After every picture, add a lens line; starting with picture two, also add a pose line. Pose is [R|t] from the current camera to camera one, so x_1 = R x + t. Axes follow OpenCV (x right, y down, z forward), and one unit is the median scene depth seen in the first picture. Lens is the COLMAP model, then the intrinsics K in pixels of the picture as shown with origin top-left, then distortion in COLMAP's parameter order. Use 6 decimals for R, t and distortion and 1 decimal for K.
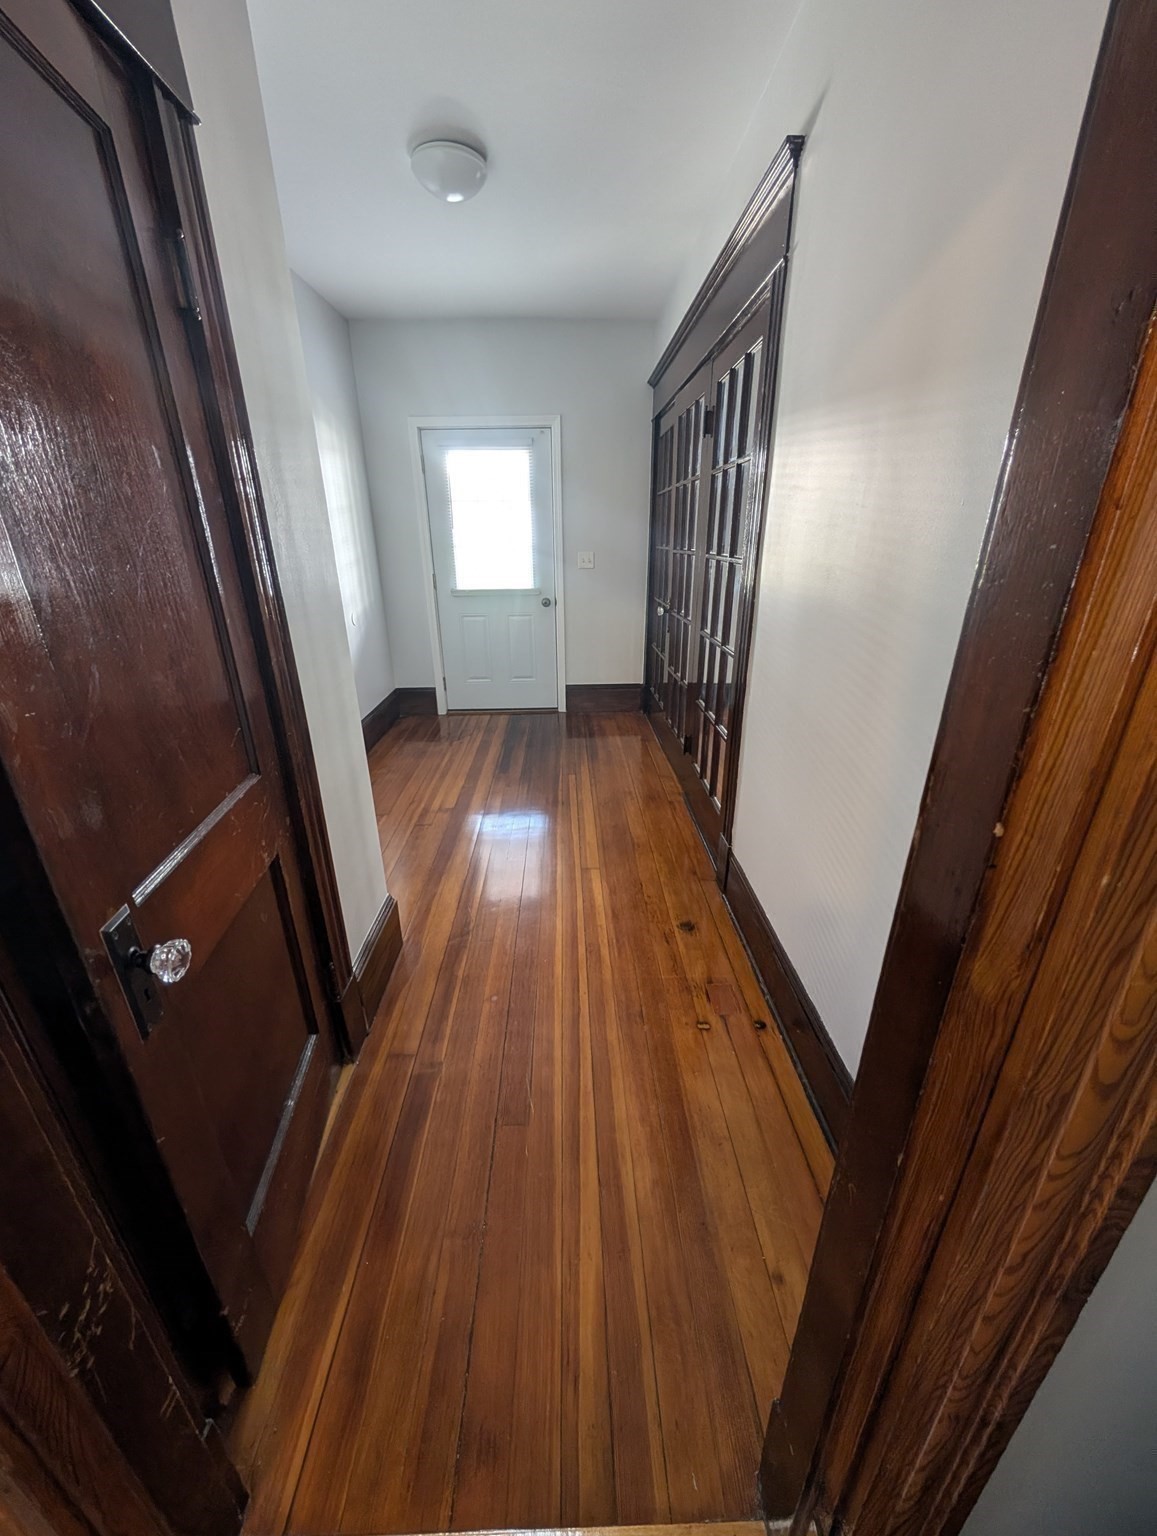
lens RADIAL K [[583.2, 0, 579.4], [0, 583.2, 770.0], [0, 0, 1]] dist [0.000223, 0.000893]
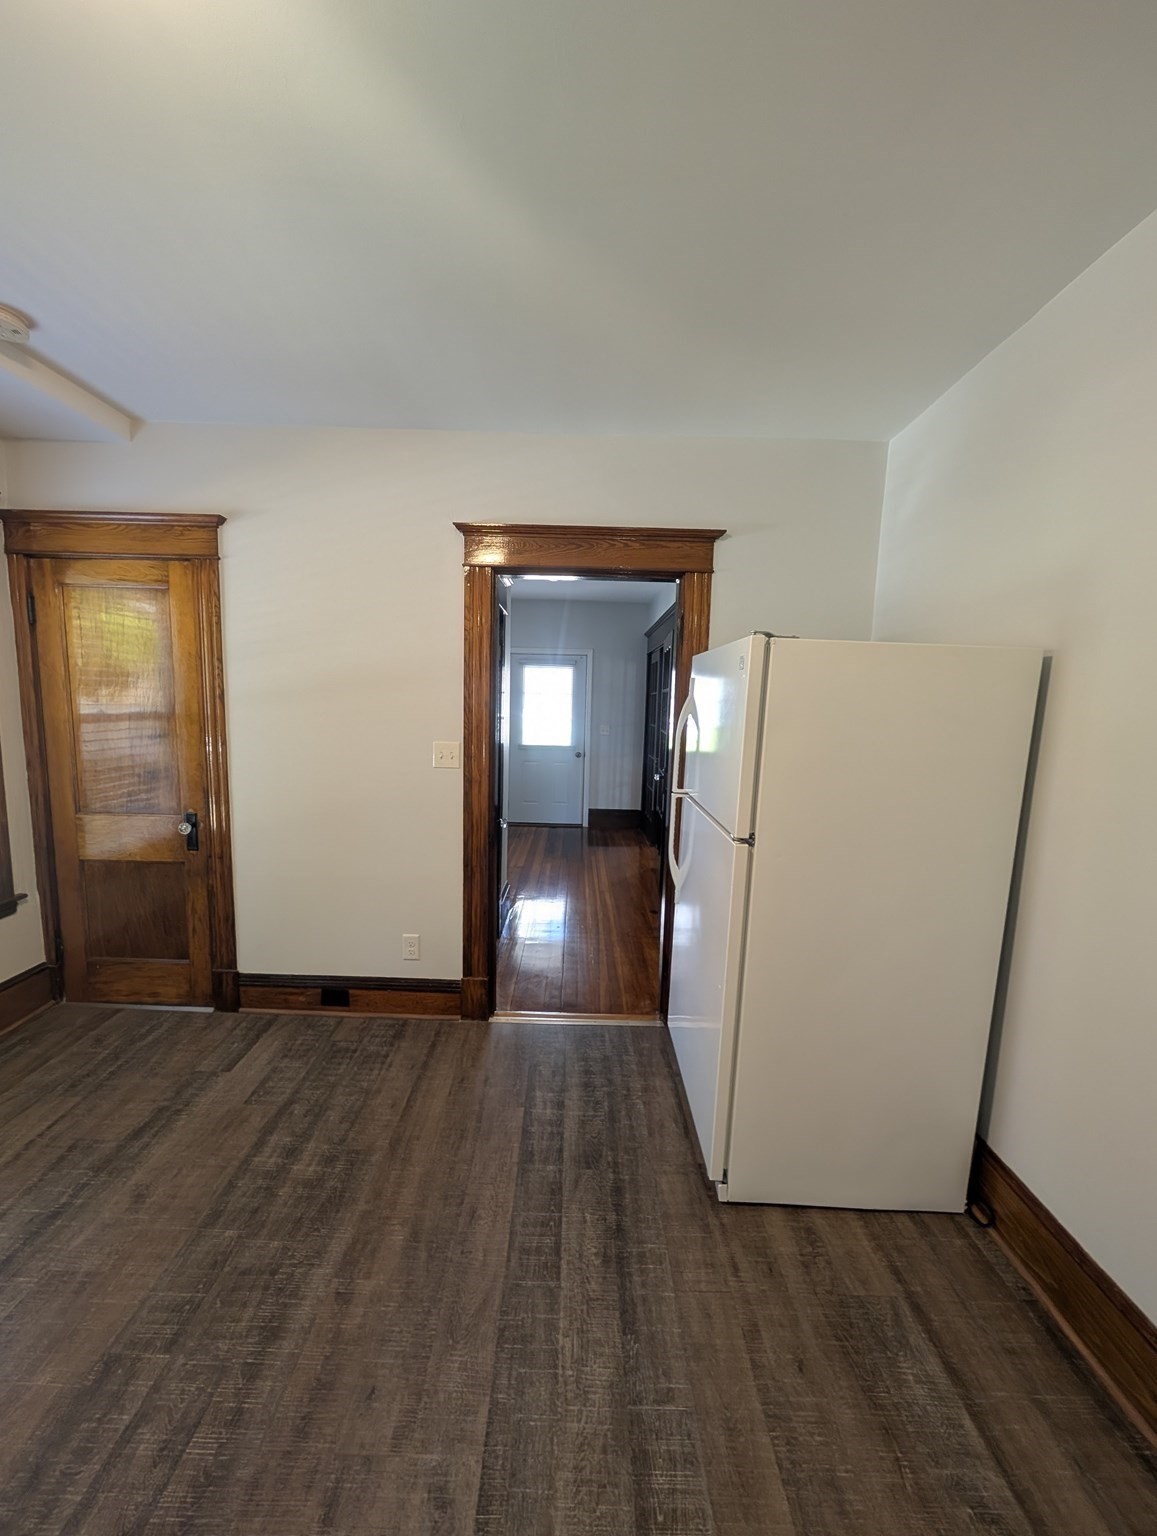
lens RADIAL K [[583.2, 0, 575.6], [0, 583.2, 768.6], [0, 0, 1]] dist [0.000223, 0.000893]
pose [[0.998891, 0.036941, -0.029191, -0.019091], [-0.043496, 0.961374, -0.271786, 0.181831], [0.018023, 0.272754, 0.961915, -0.517019]]
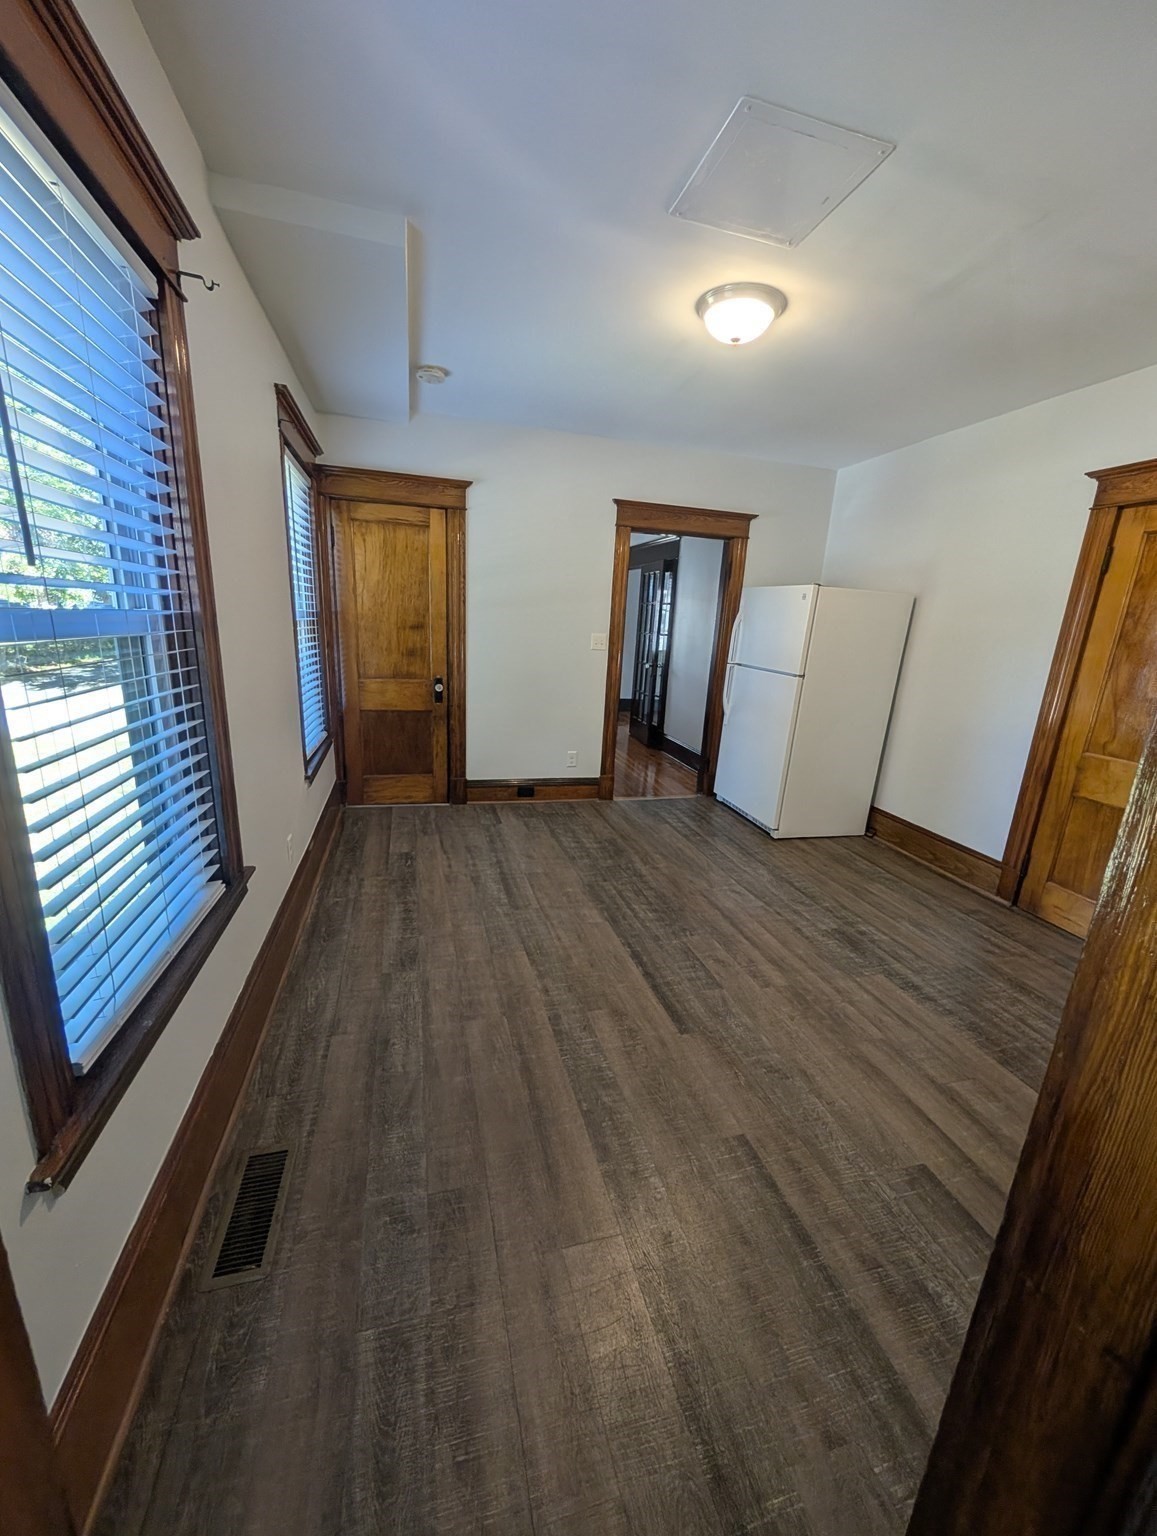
lens RADIAL K [[583.2, 0, 575.2], [0, 583.2, 770.5], [0, 0, 1]] dist [0.000223, 0.000893]
pose [[0.970116, -0.004367, 0.242603, -1.170671], [0.035194, 0.991797, -0.122882, 0.633027], [-0.240076, 0.127748, 0.962312, -1.461698]]
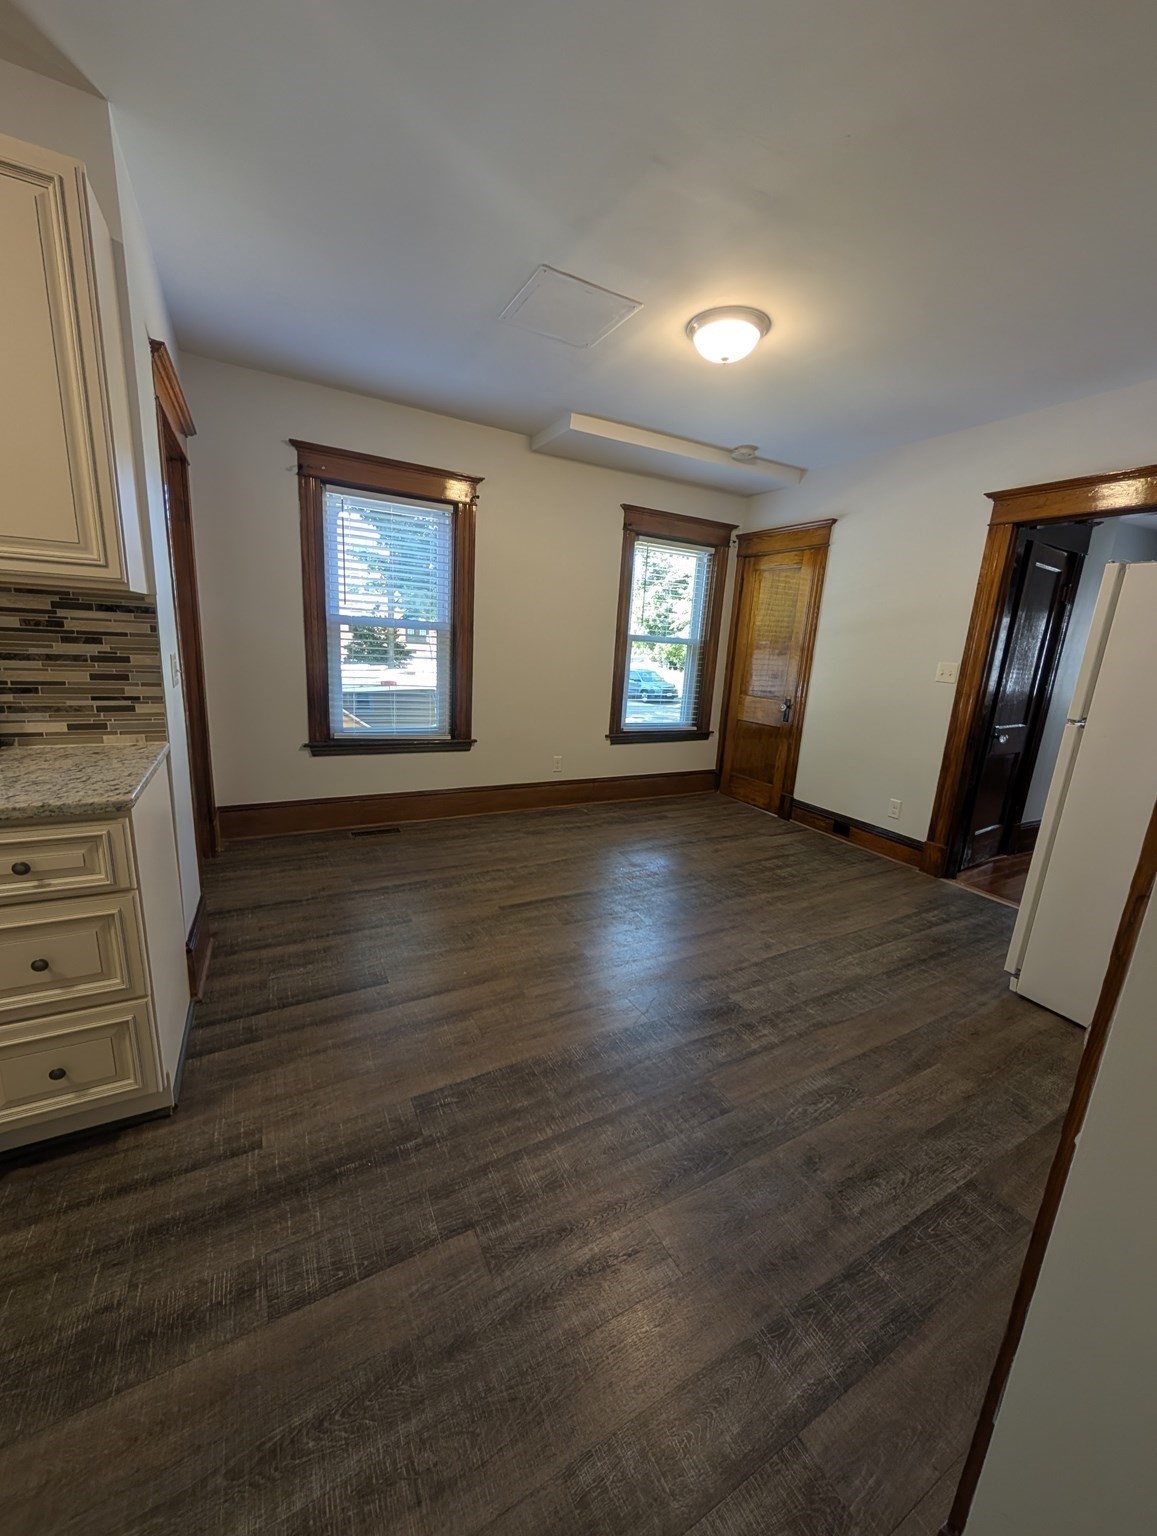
lens RADIAL K [[583.2, 0, 570.6], [0, 583.2, 768.6], [0, 0, 1]] dist [0.000223, 0.000893]
pose [[0.446953, 0.228086, -0.864991, 0.896011], [-0.394147, 0.918242, 0.038466, 0.513491], [0.803045, 0.323741, 0.500310, -1.069251]]
